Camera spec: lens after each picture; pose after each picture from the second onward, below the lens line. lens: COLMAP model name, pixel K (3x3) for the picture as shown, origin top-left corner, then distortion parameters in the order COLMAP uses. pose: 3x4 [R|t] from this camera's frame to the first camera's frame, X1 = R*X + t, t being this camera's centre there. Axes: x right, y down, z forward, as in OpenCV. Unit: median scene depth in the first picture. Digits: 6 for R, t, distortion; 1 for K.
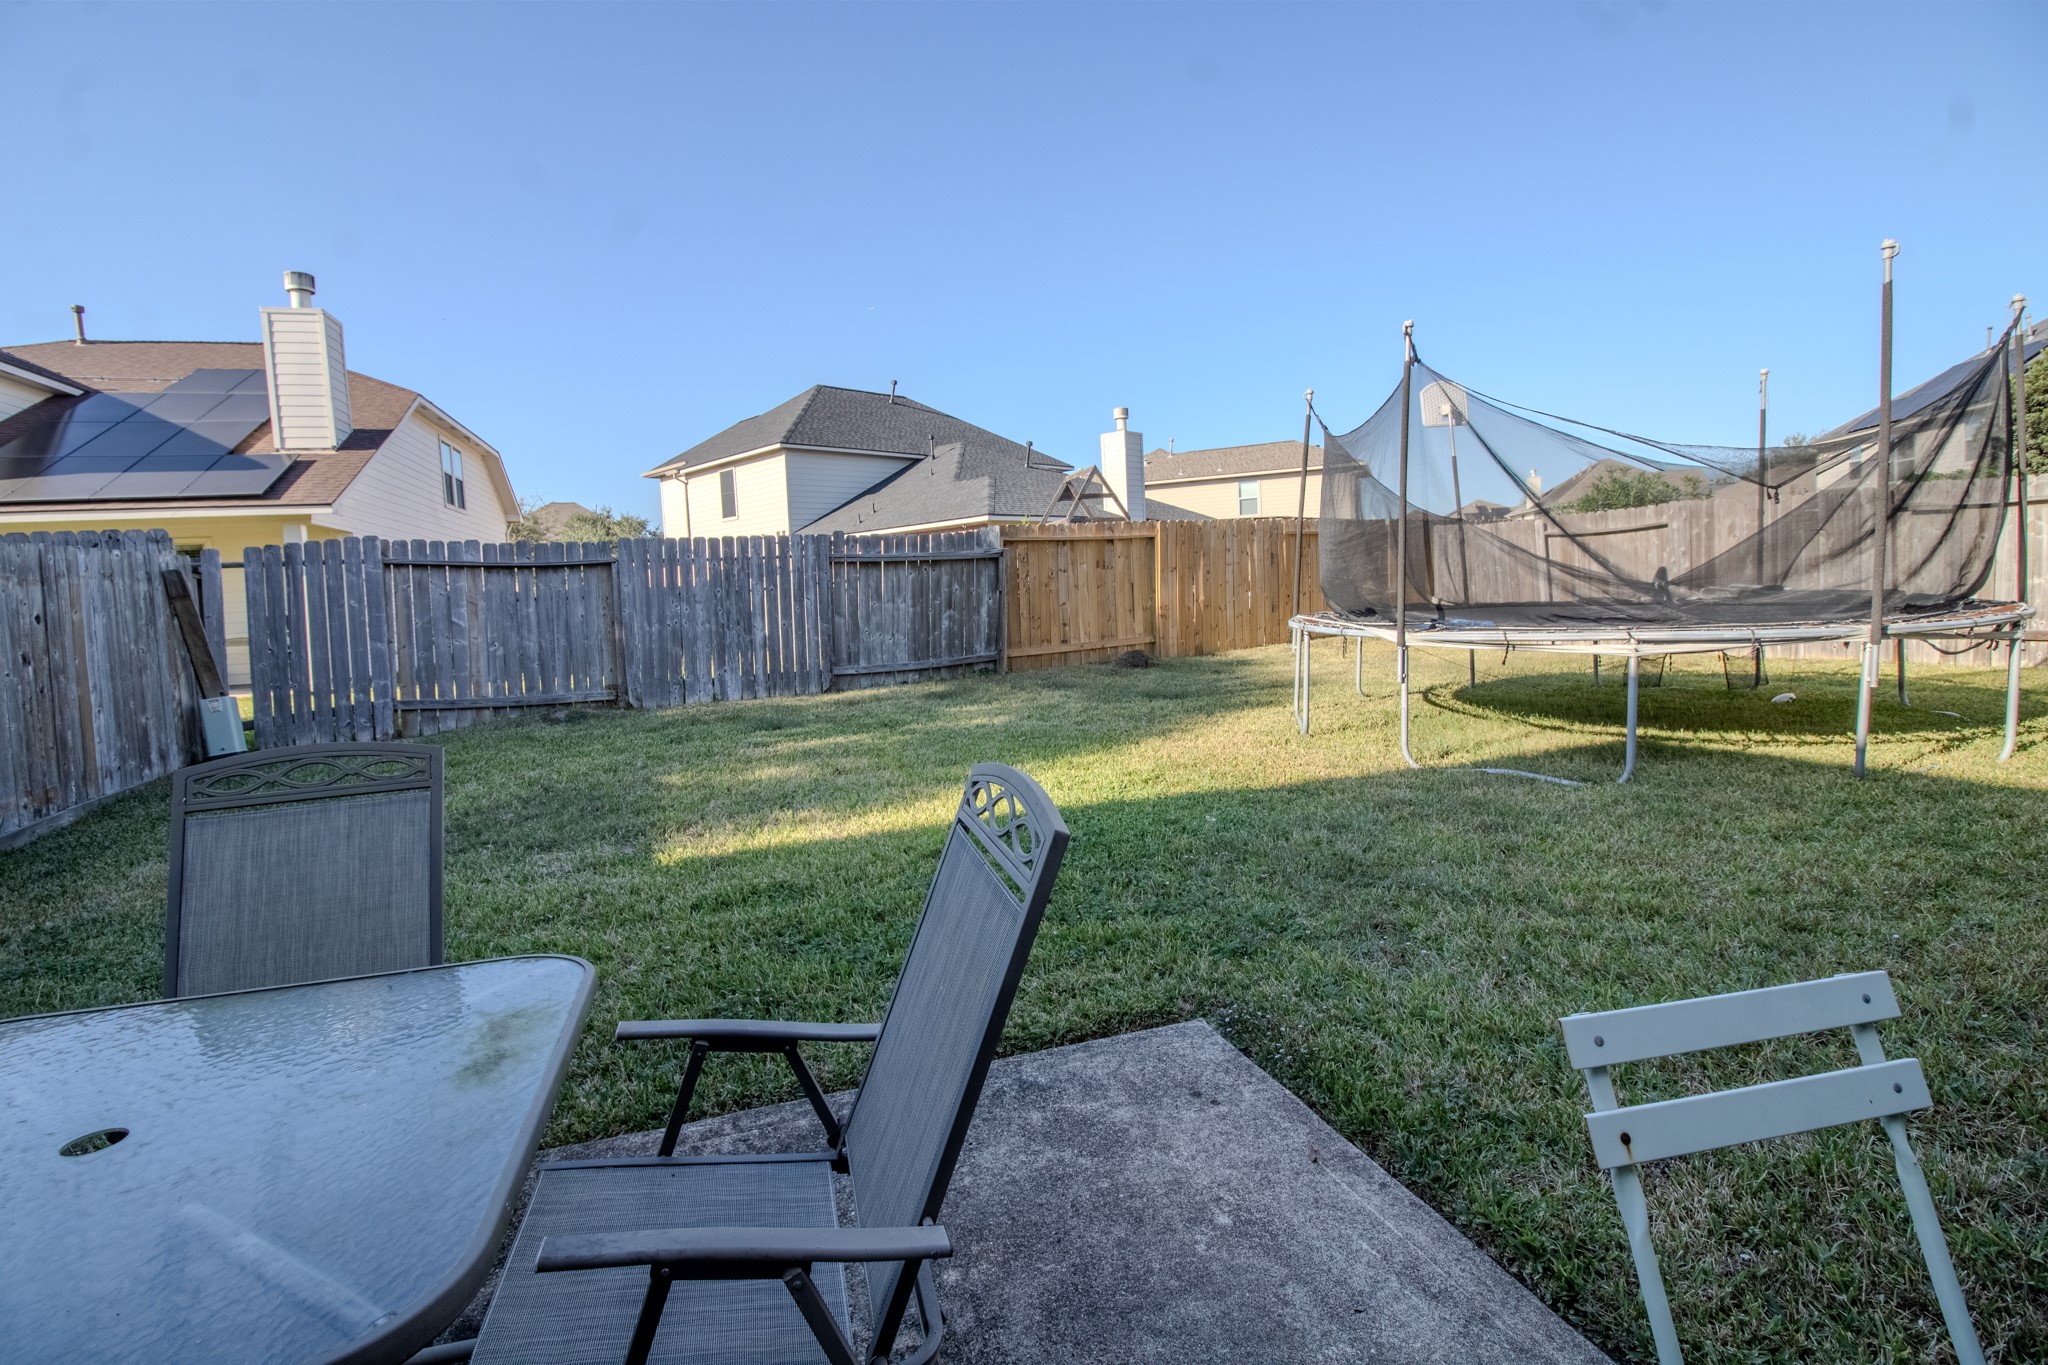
lens RADIAL K [[980.5, 0, 1032.5], [0, 980.5, 658.4], [0, 0, 1]] dist [-0.000838, -0.006403]
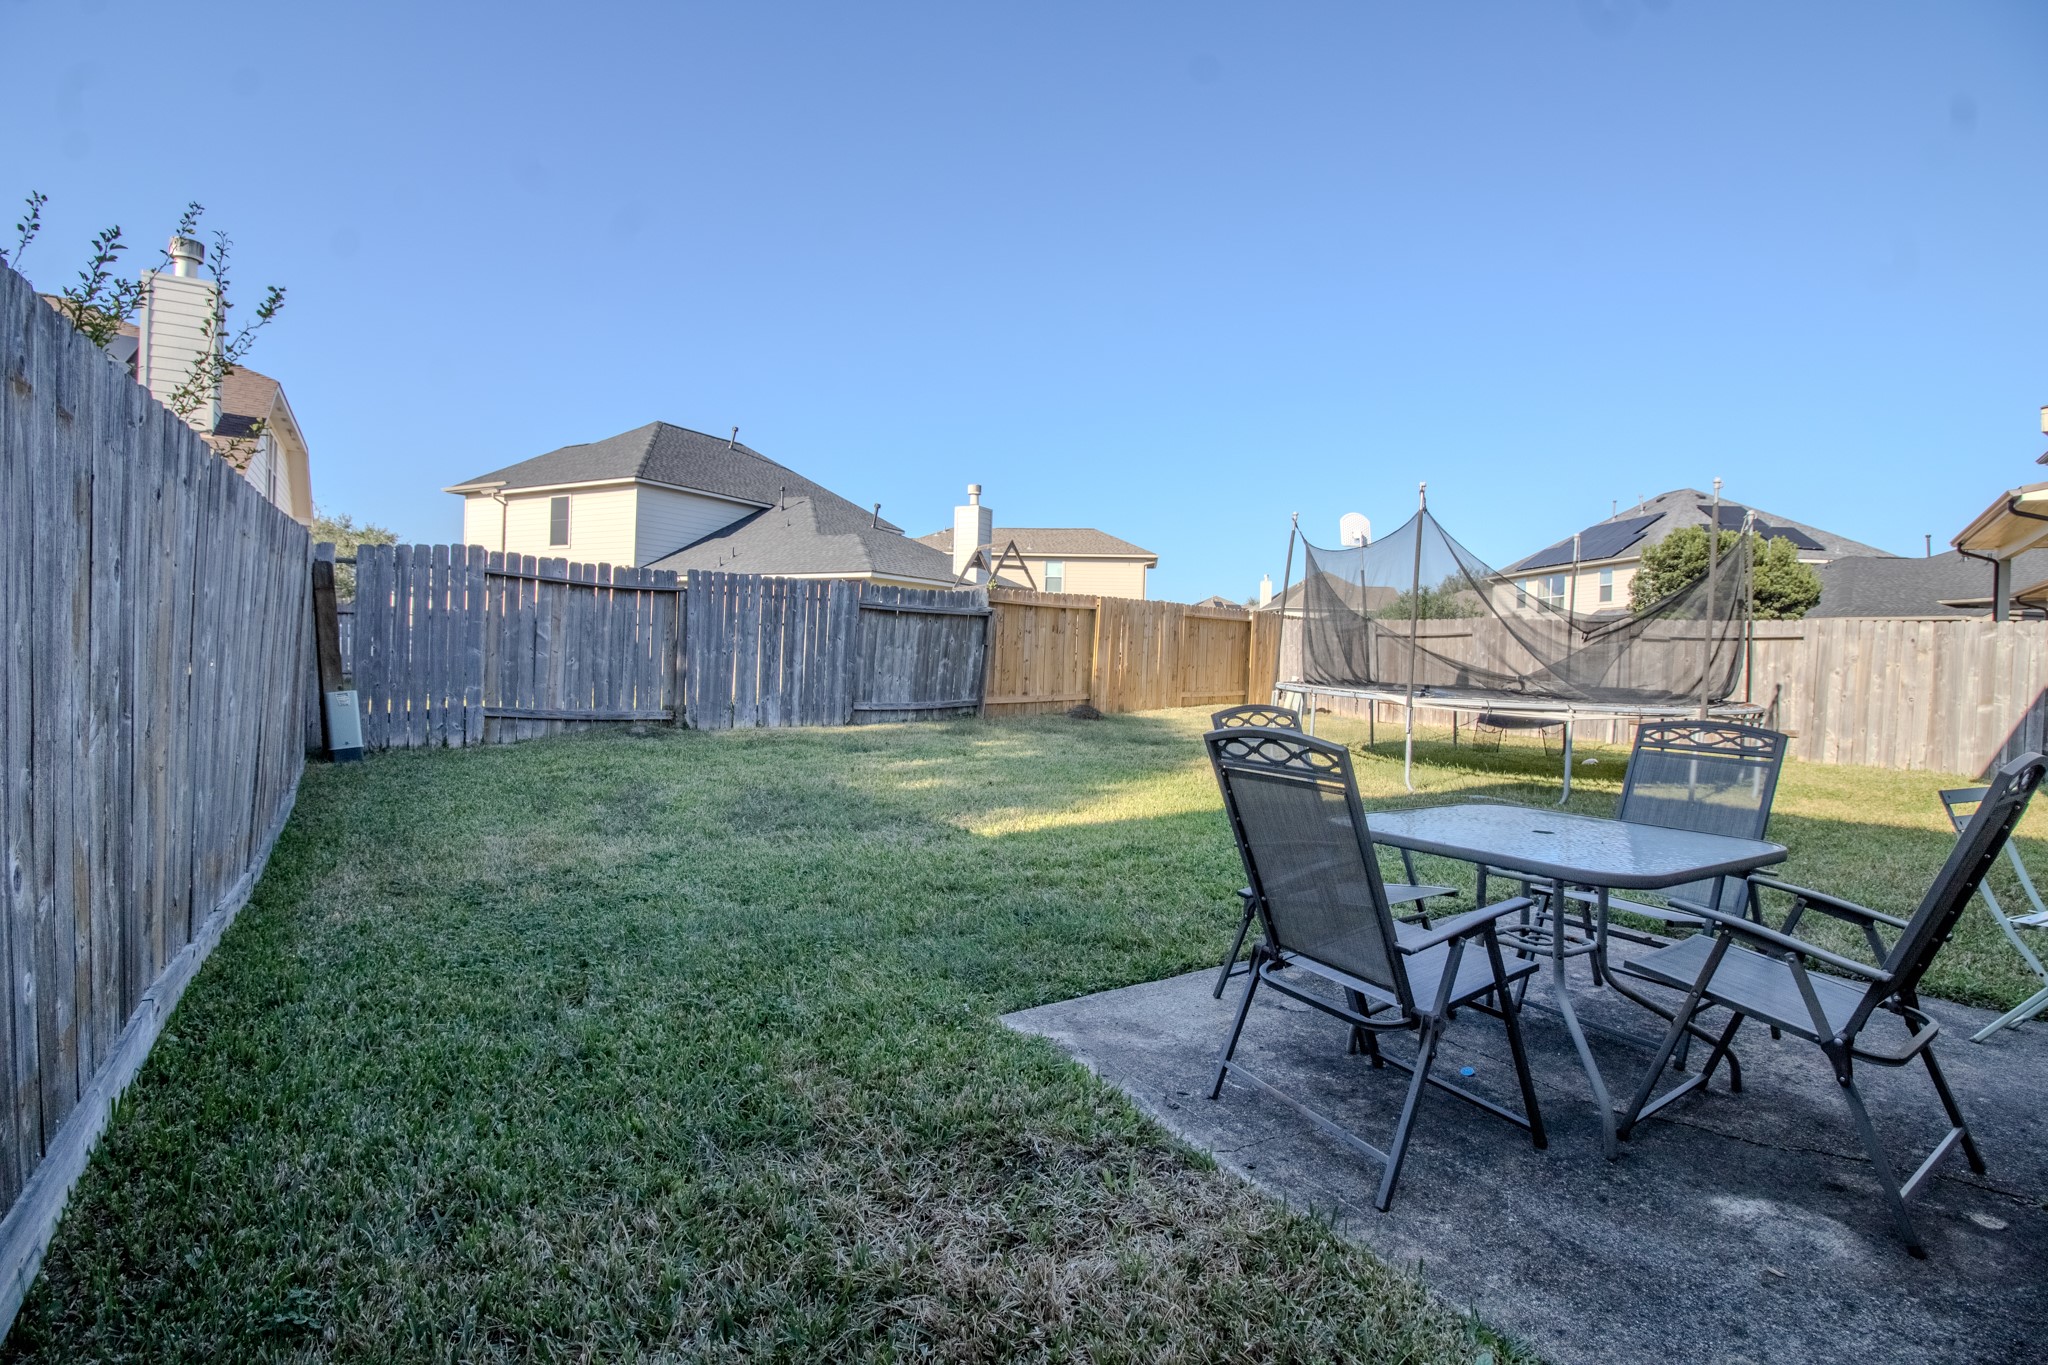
lens RADIAL K [[1007.2, 0, 1021.4], [0, 1007.2, 664.9], [0, 0, 1]] dist [0.000443, -0.016483]
pose [[0.955998, 0.071748, 0.284465, -0.327749], [-0.054202, 0.996137, -0.069091, 0.032851], [-0.288323, 0.050632, 0.956194, -0.131396]]
